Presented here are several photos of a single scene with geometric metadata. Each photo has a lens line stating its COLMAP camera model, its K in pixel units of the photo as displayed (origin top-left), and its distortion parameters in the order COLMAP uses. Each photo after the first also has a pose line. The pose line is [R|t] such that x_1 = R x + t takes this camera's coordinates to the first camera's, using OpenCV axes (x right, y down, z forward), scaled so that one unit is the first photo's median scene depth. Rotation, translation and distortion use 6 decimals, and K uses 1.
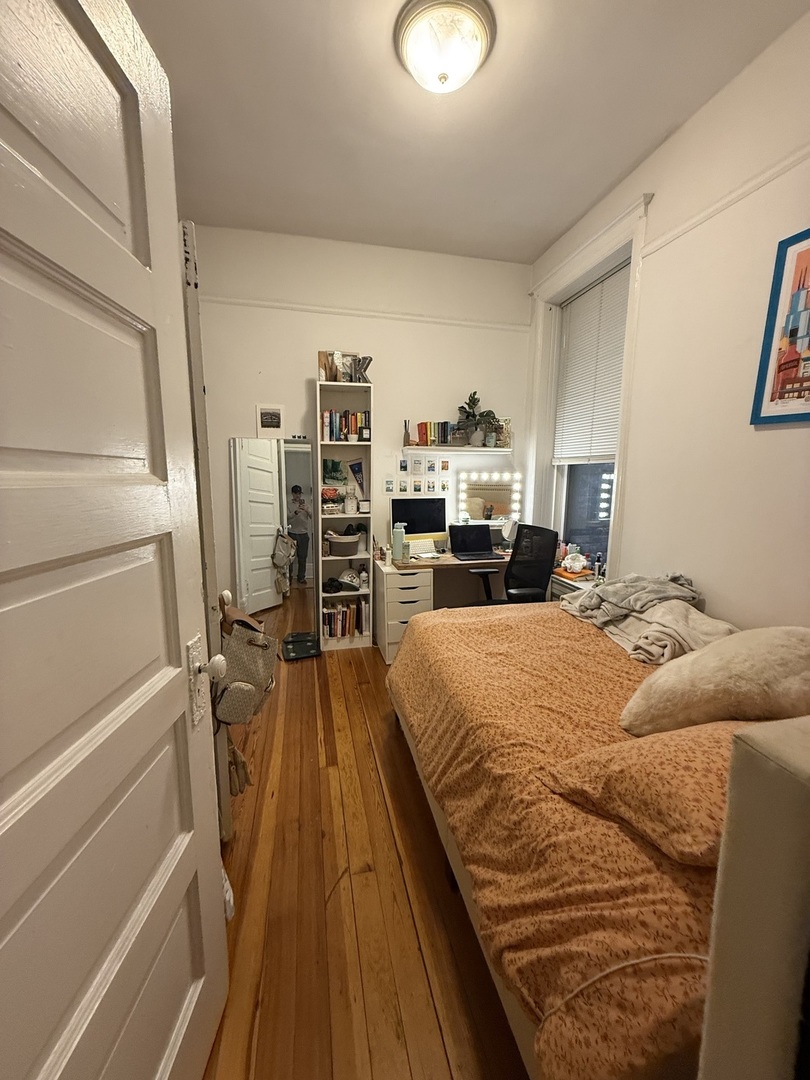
lens RADIAL K [[430.0, 0, 404.1], [0, 430.0, 536.2], [0, 0, 1]] dist [-0.000218, 0.000220]
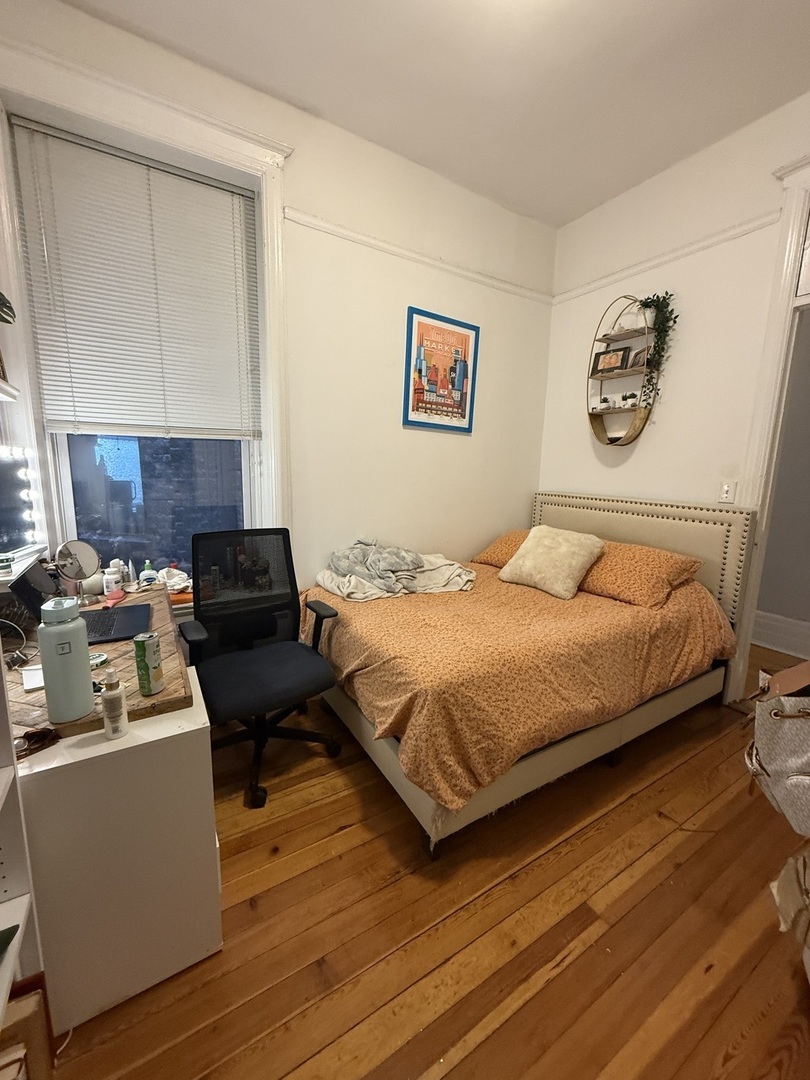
lens RADIAL K [[430.0, 0, 403.5], [0, 430.0, 539.2], [0, 0, 1]] dist [-0.000218, 0.000220]
pose [[-0.316670, -0.169593, 0.933252, -0.702937], [0.119401, 0.968933, 0.216592, -0.212540], [-0.940991, 0.180019, -0.286582, 1.619848]]
